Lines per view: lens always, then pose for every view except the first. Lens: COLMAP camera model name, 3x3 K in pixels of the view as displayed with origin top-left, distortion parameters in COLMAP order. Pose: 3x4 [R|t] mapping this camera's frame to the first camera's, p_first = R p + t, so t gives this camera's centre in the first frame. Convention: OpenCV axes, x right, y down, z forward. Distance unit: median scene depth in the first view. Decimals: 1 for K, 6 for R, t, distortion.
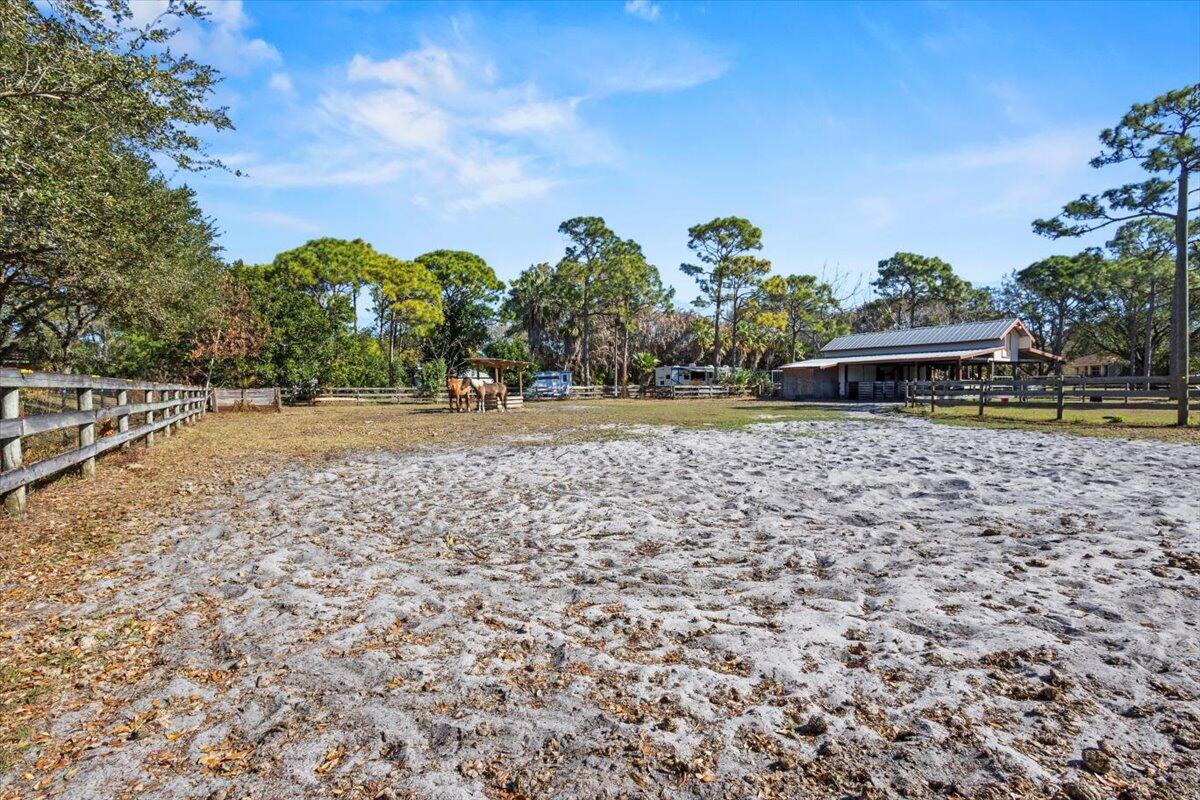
lens RADIAL K [[581.5, 0, 600.0], [0, 581.5, 400.0], [0, 0, 1]] dist [0.000399, 0.000217]
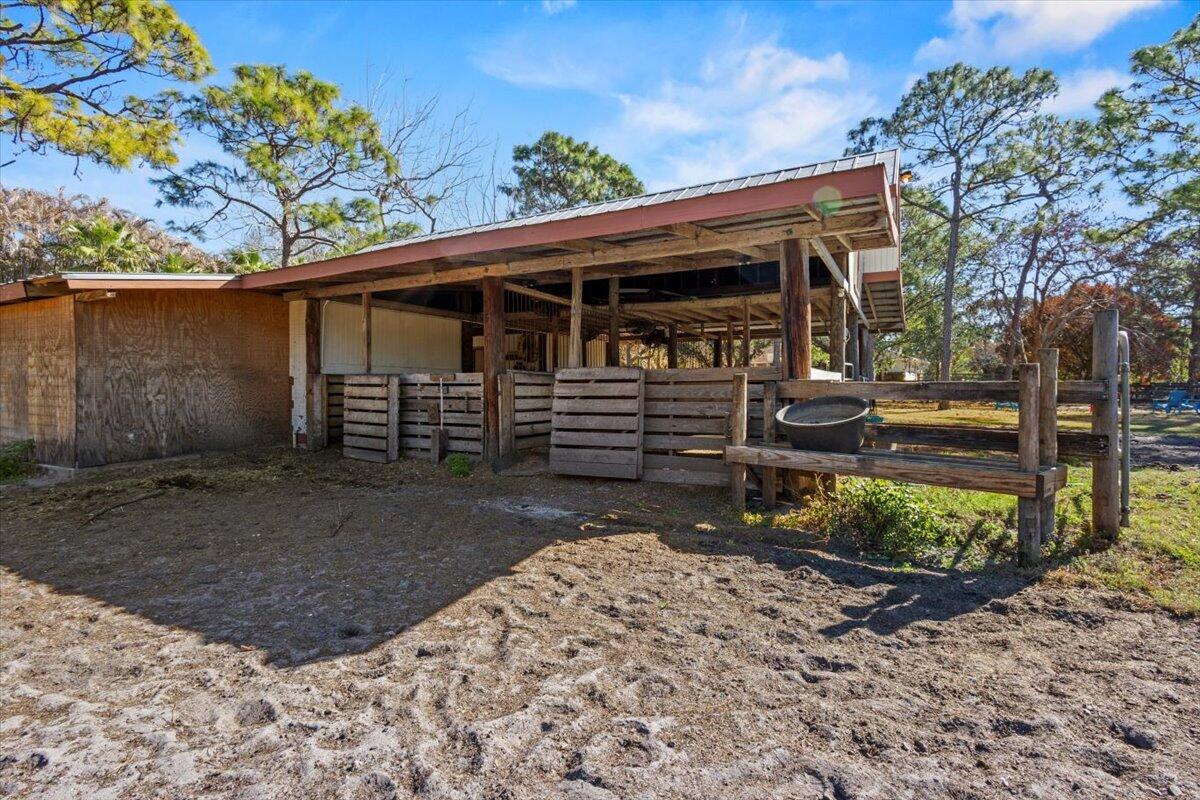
lens RADIAL K [[581.5, 0, 600.0], [0, 581.5, 400.0], [0, 0, 1]] dist [0.000399, 0.000217]
pose [[0.861183, -0.006251, 0.508256, 0.333396], [0.004895, 0.999980, 0.004005, -0.017955], [-0.508271, -0.000961, 0.861197, 0.611521]]
